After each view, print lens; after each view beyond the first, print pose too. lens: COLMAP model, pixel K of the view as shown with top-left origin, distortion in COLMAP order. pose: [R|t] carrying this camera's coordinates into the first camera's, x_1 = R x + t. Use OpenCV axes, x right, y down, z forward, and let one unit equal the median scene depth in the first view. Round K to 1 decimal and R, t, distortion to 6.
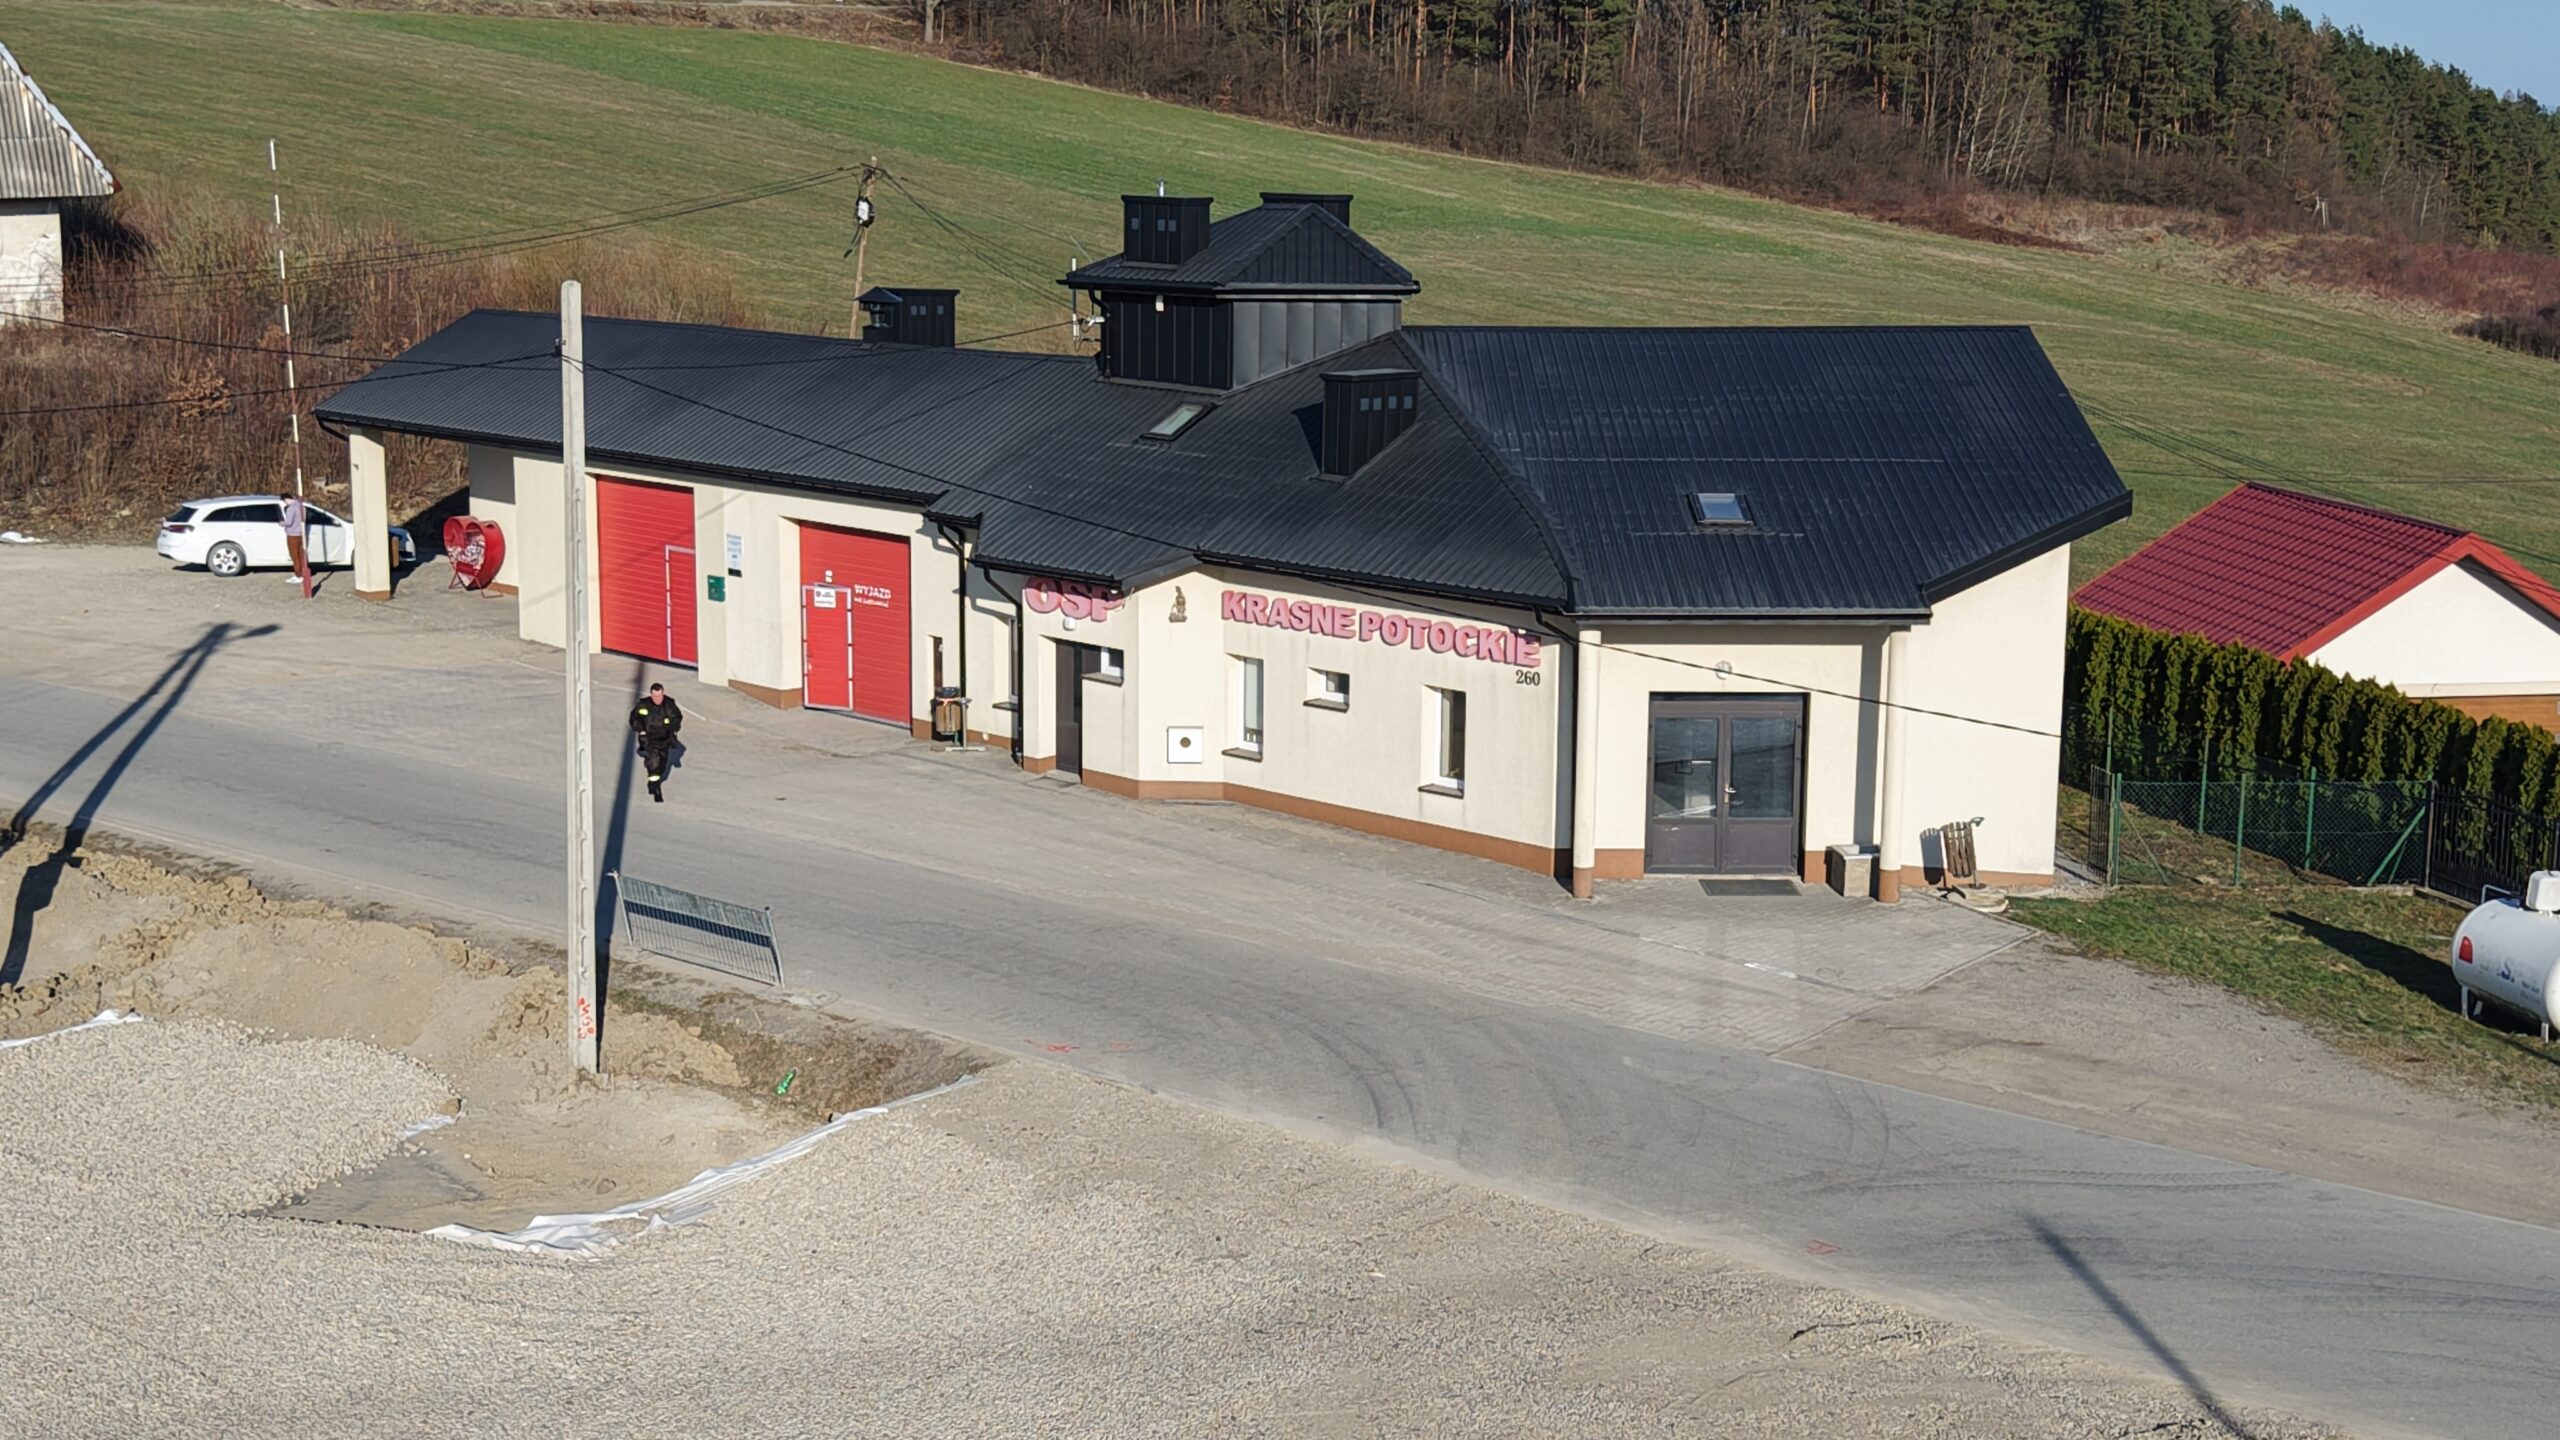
lens RADIAL K [[3354.0, 0, 1280.0], [0, 3354.0, 720.0], [0, 0, 1]] dist [0.283014, -0.926931]
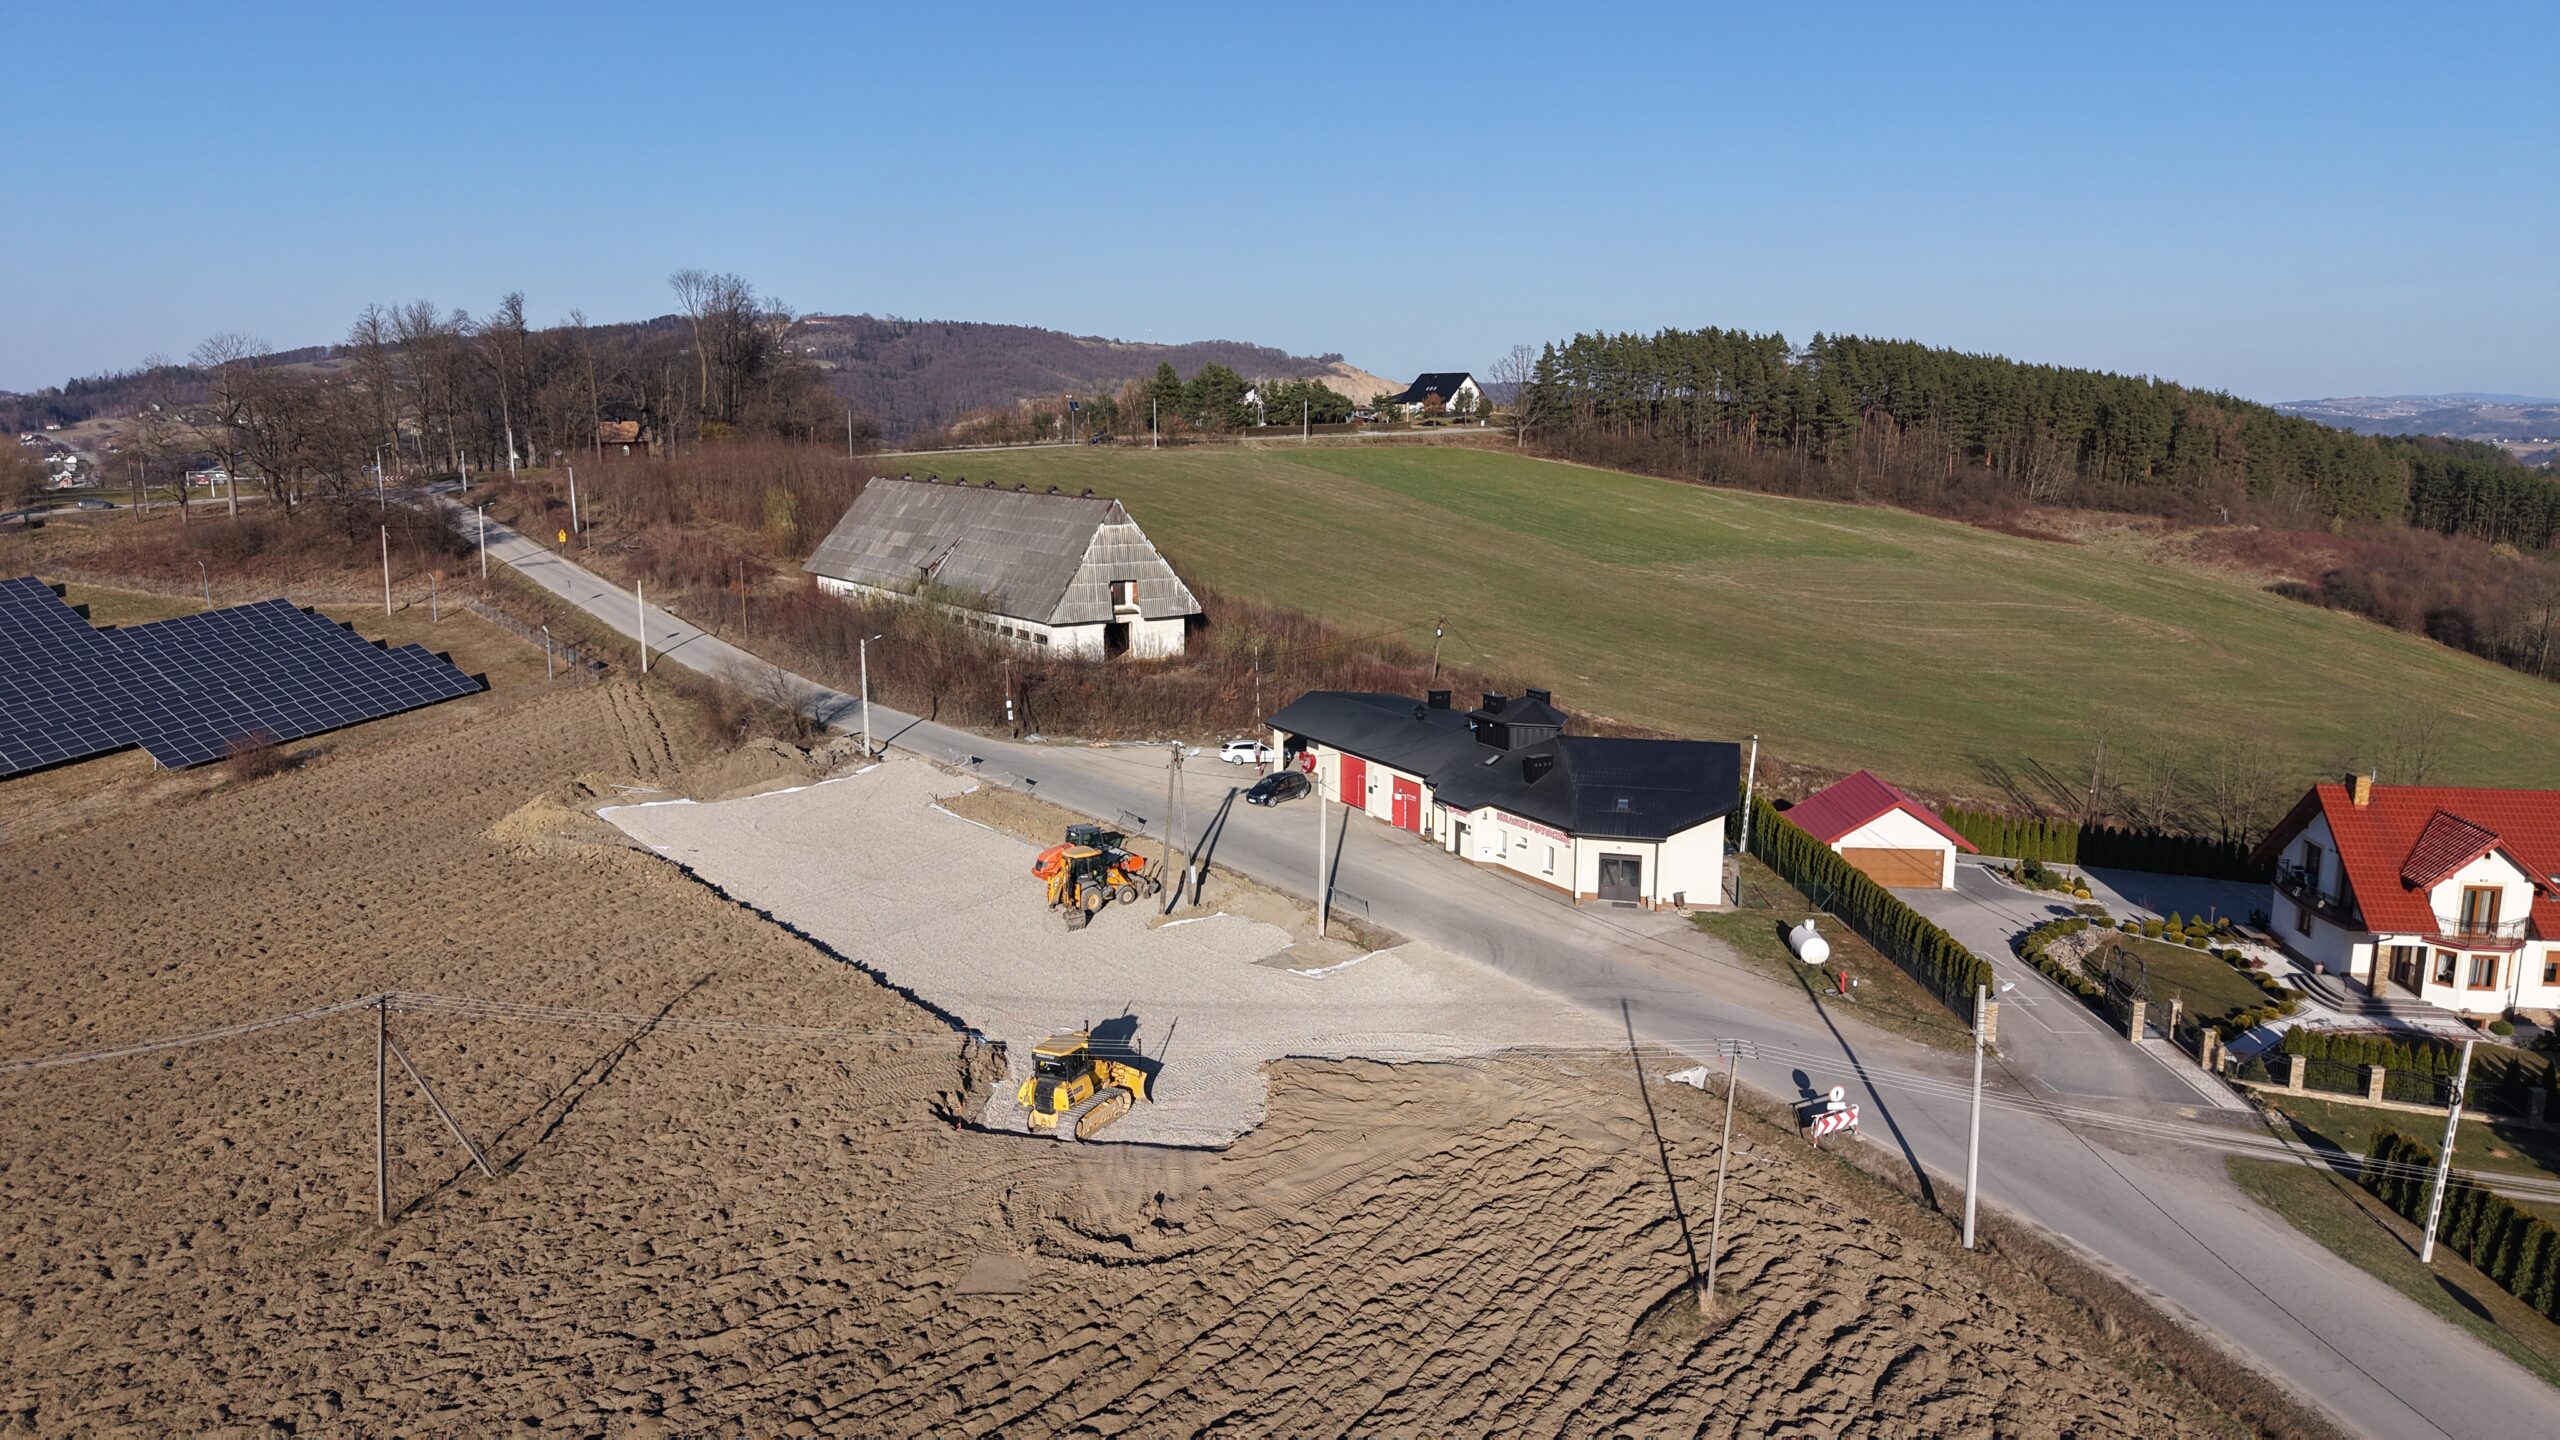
lens RADIAL K [[1699.0, 0, 1263.5], [0, 1699.0, 720.1], [0, 0, 1]] dist [0.026470, -0.023171]
pose [[0.964533, 0.036497, -0.261427, 0.202979], [-0.035032, 0.999333, 0.010264, -0.137763], [0.261627, -0.000742, 0.965169, -0.809544]]
